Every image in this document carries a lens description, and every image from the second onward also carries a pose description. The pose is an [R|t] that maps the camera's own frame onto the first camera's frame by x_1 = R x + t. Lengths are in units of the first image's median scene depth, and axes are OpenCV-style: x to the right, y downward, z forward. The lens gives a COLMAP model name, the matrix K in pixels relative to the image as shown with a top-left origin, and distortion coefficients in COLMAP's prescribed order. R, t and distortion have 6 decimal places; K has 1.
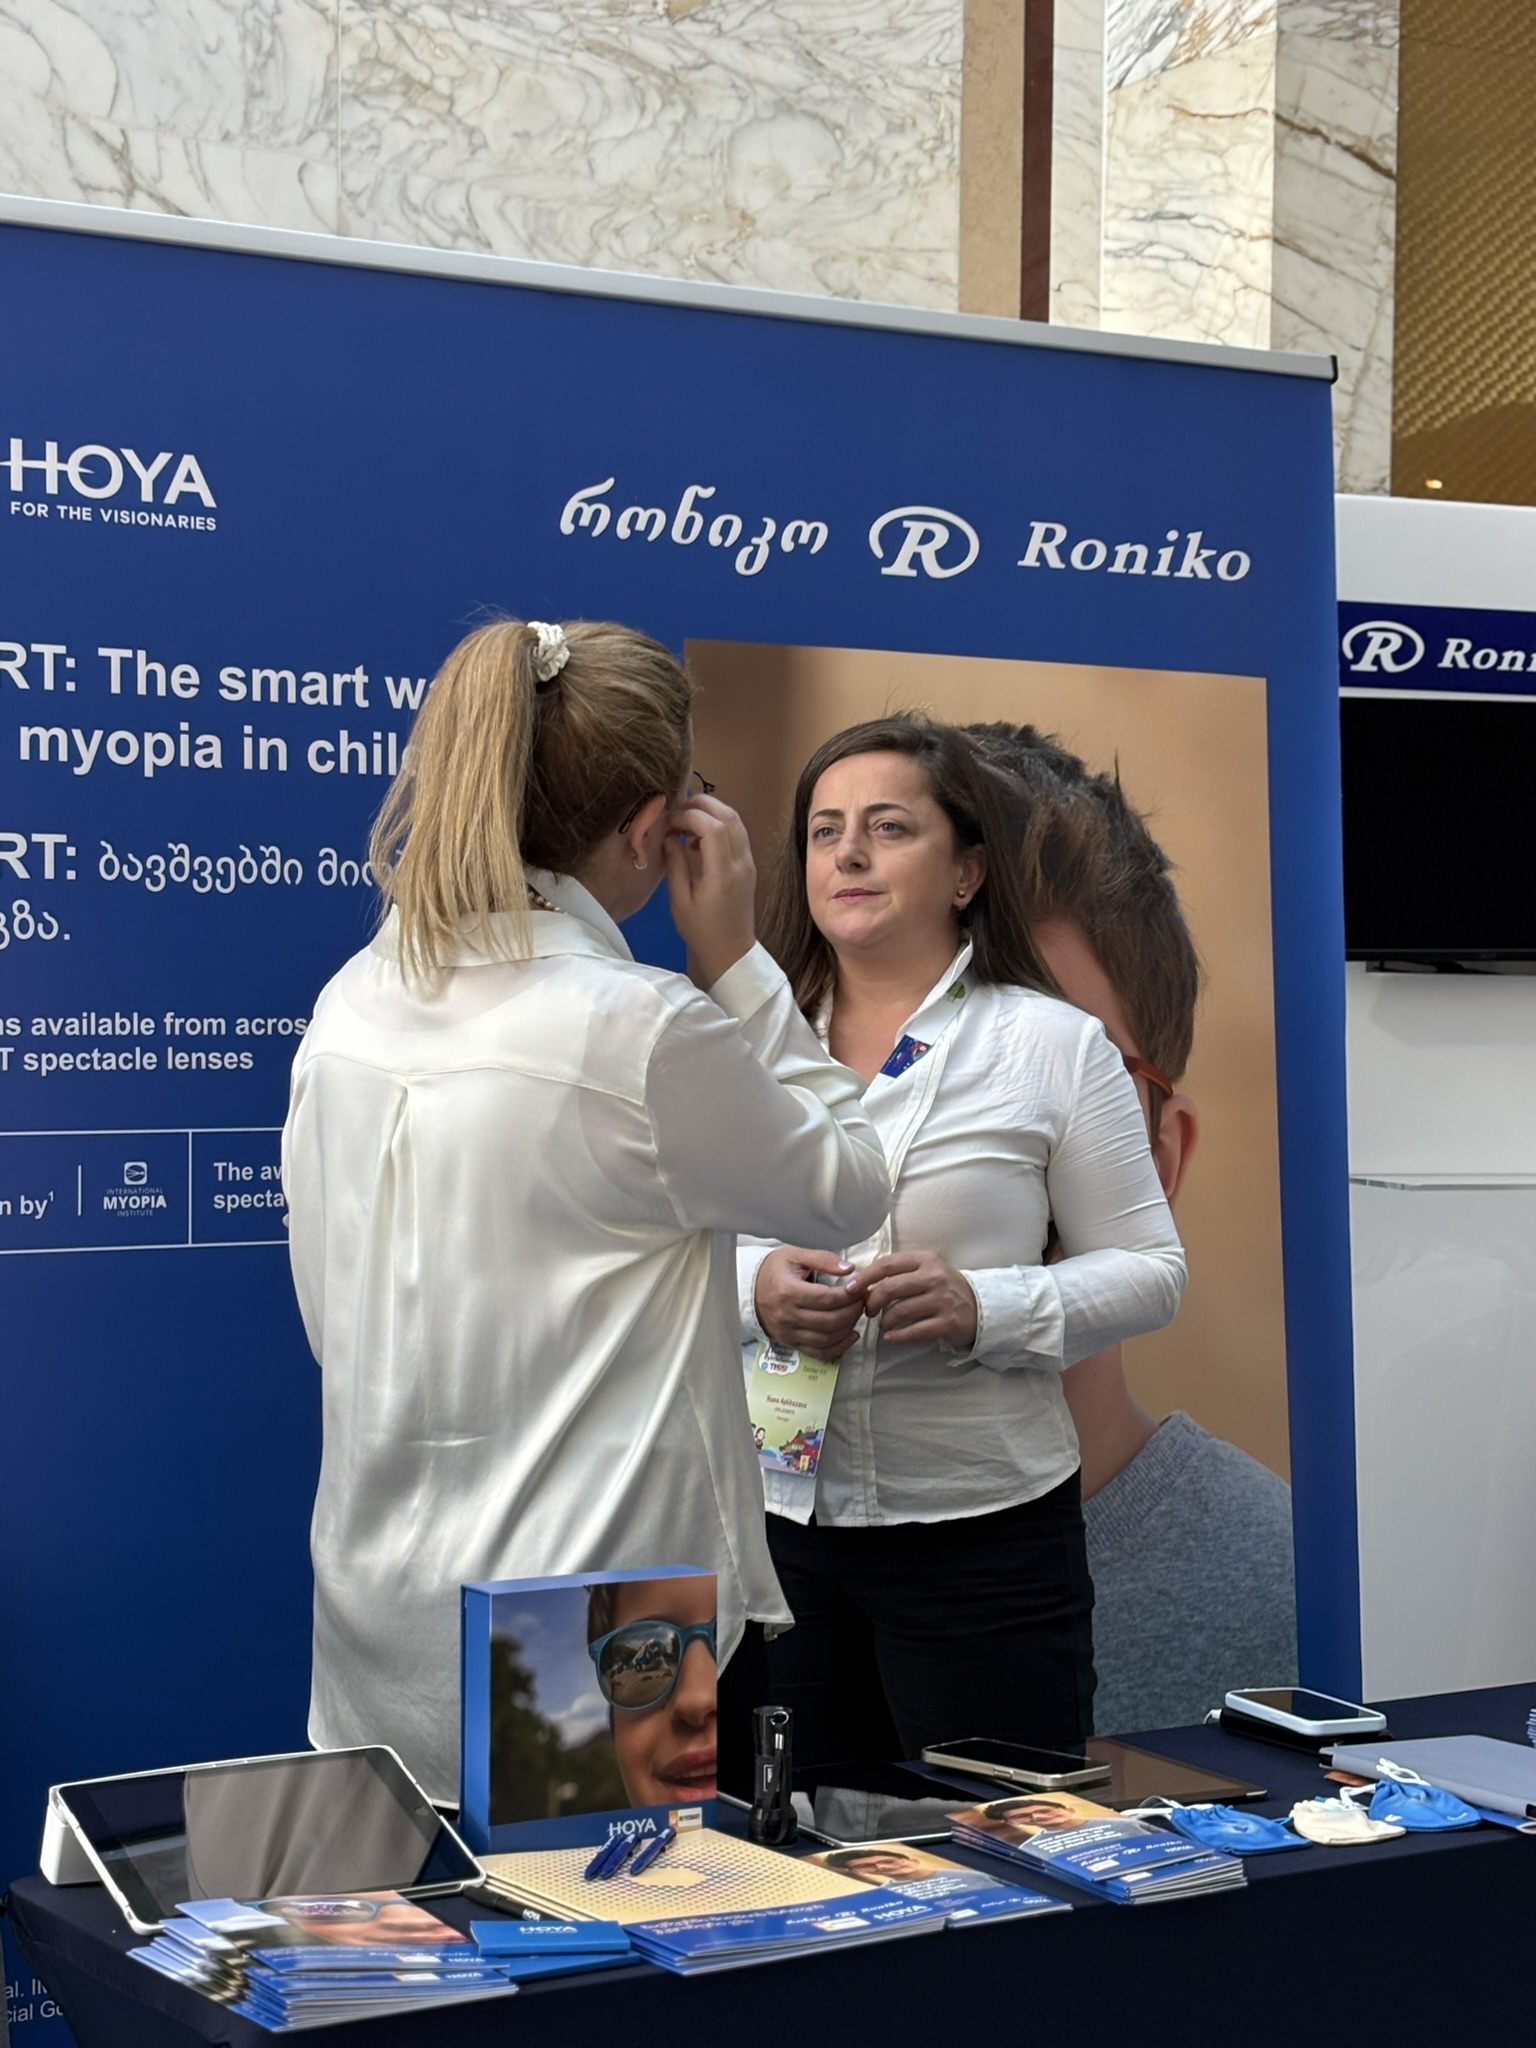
lens RADIAL K [[3529.0, 0, 767.4], [0, 3529.0, 1028.7], [0, 0, 1]] dist [0.210715, 0.000000]
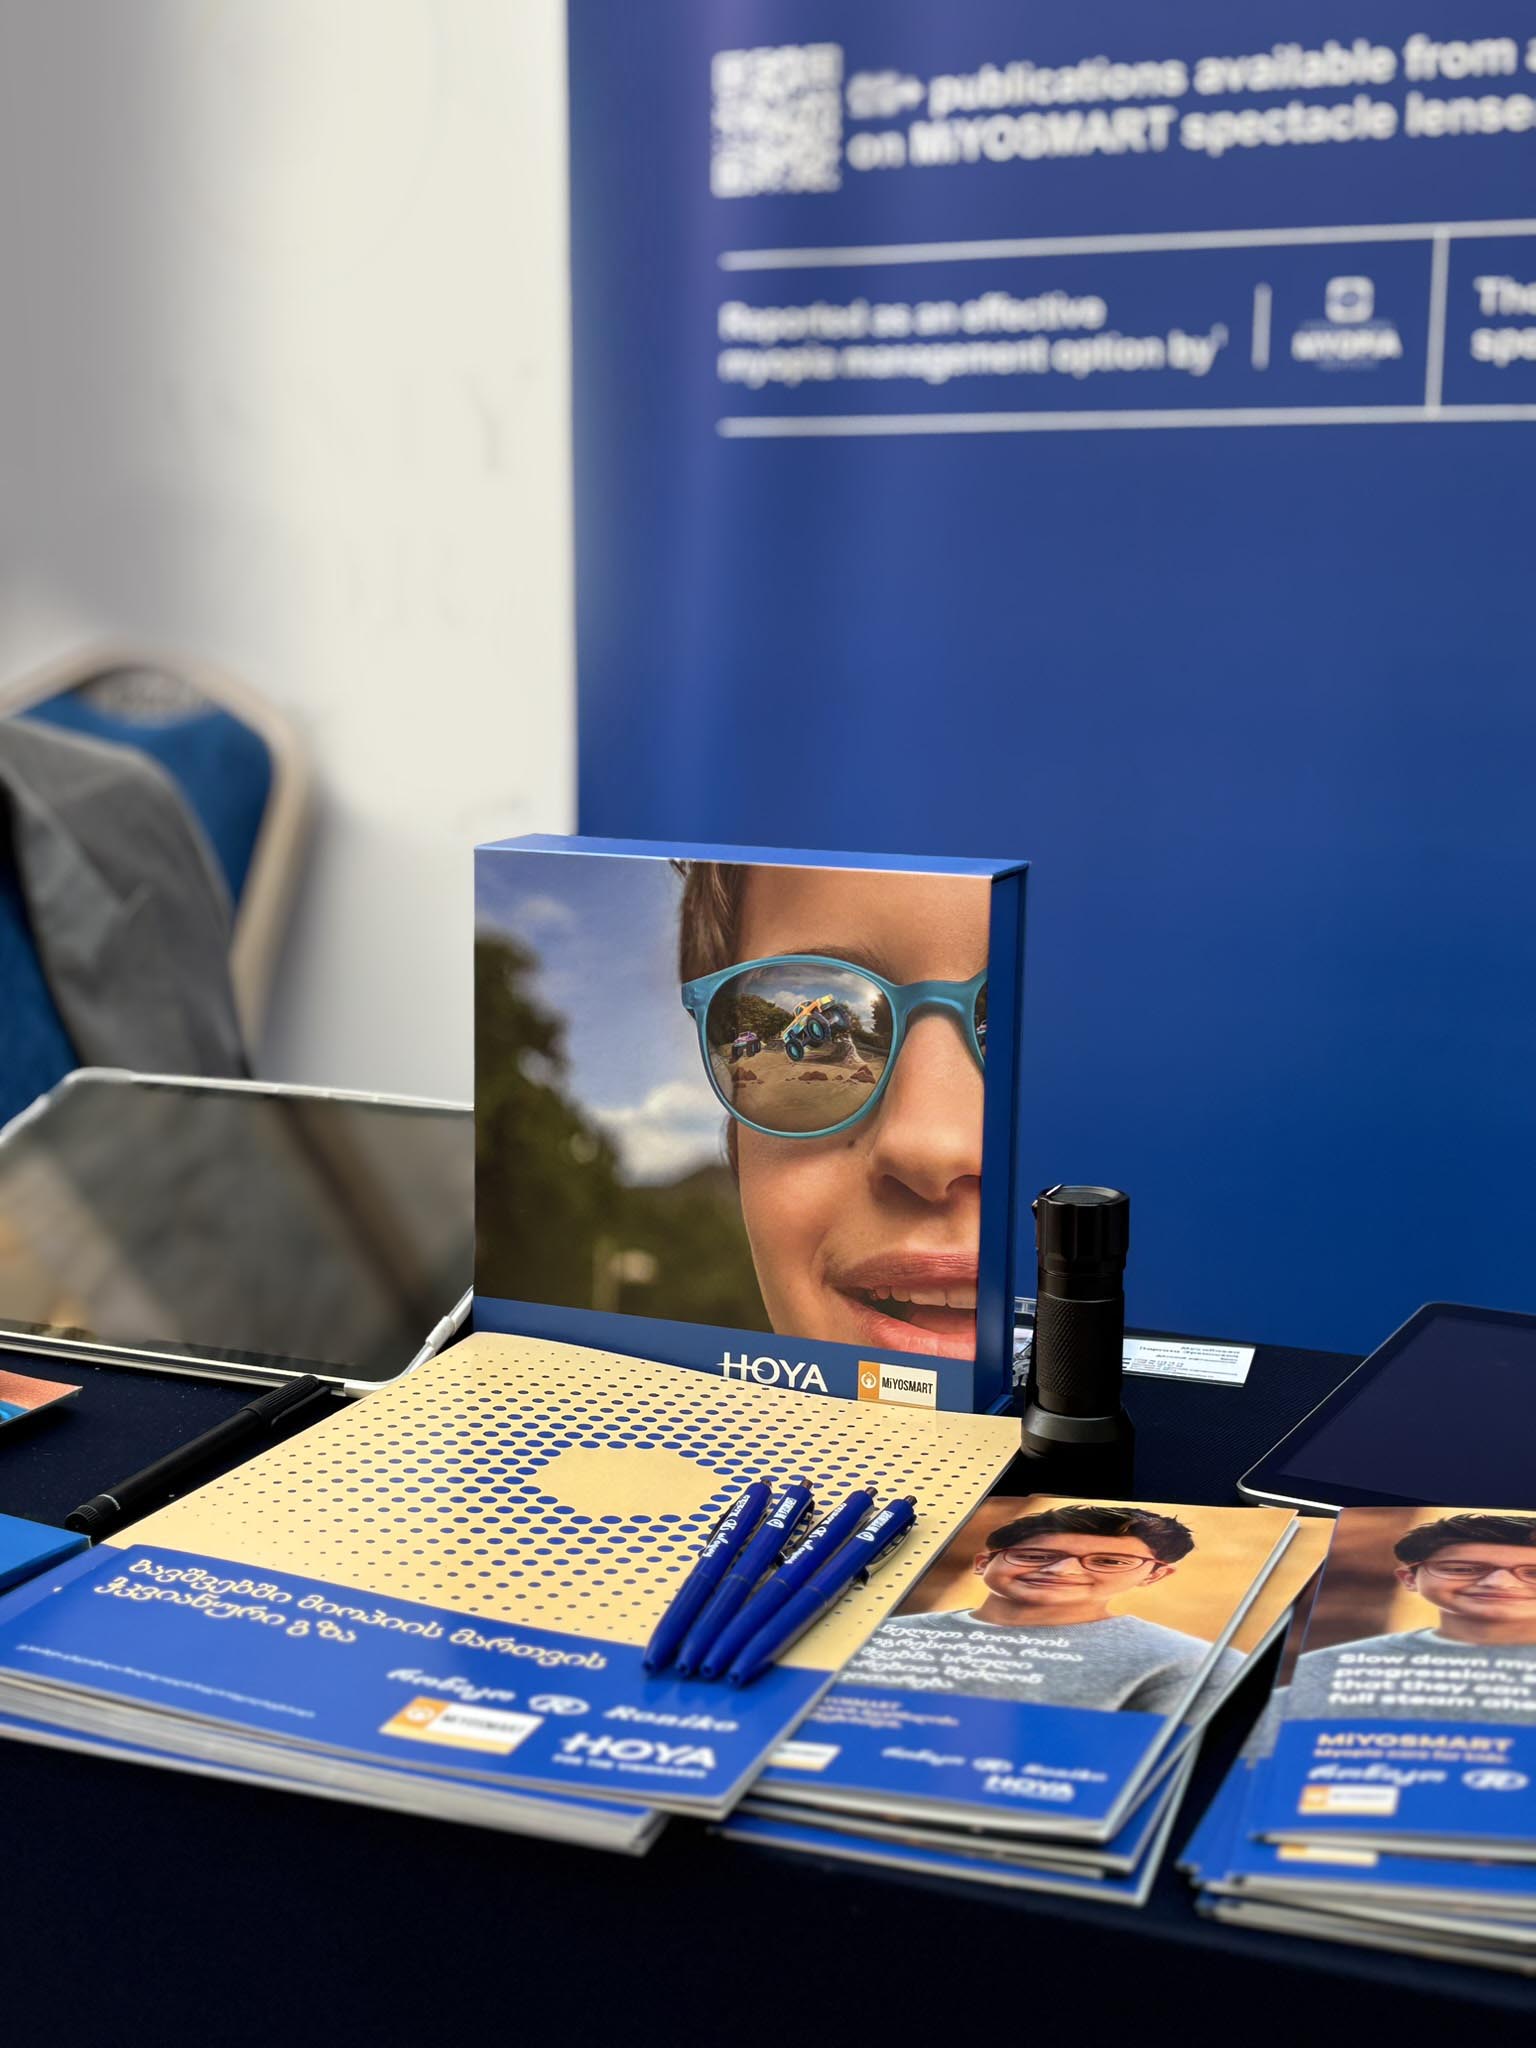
lens RADIAL K [[2861.1, 0, 768.0], [0, 2861.1, 1023.2], [0, 0, 1]] dist [0.014322, 0.000000]
pose [[0.578835, 0.132936, -0.804536, 0.153044], [-0.006678, 0.987362, 0.158340, 0.067654], [0.815417, -0.086280, 0.572408, 0.453659]]
